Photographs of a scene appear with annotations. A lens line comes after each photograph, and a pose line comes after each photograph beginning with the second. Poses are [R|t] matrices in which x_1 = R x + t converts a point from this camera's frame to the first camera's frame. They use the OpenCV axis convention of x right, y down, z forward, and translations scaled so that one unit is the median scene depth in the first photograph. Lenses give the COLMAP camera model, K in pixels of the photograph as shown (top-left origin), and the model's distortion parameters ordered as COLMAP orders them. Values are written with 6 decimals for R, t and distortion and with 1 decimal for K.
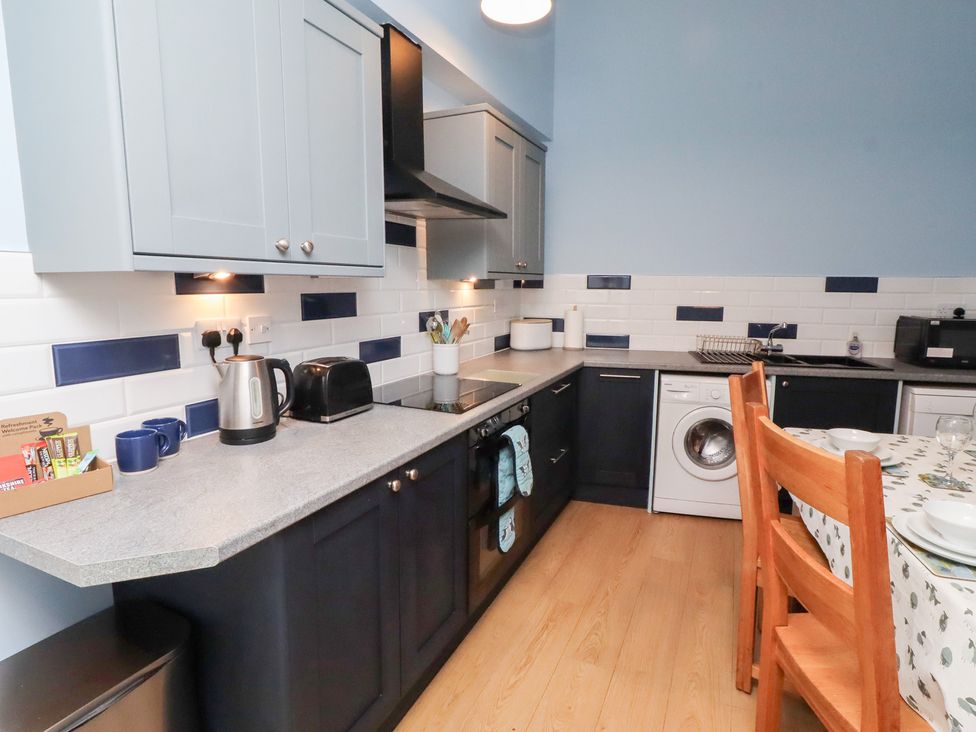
lens RADIAL K [[519.7, 0, 496.2], [0, 519.7, 345.2], [0, 0, 1]] dist [0.000865, 0.000656]
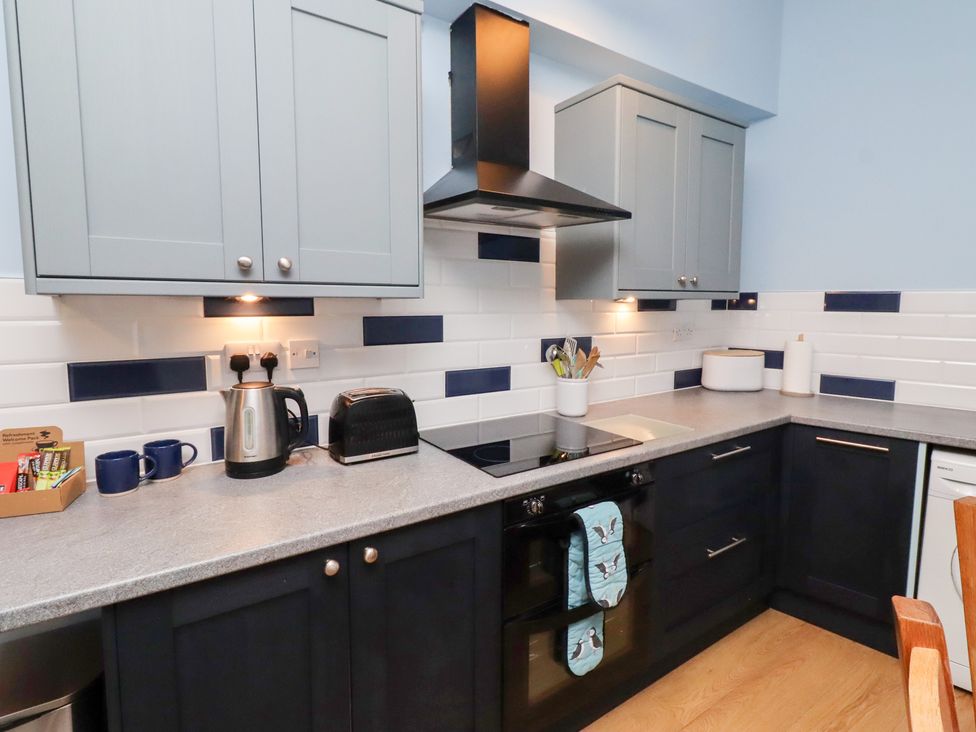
lens RADIAL K [[506.5, 0, 498.7], [0, 506.5, 344.9], [0, 0, 1]] dist [0.000775, 0.000518]
pose [[0.857392, 0.039165, -0.513171, 0.256667], [-0.057836, 0.998117, -0.020455, -0.038564], [0.511404, 0.047218, 0.858042, 0.305193]]
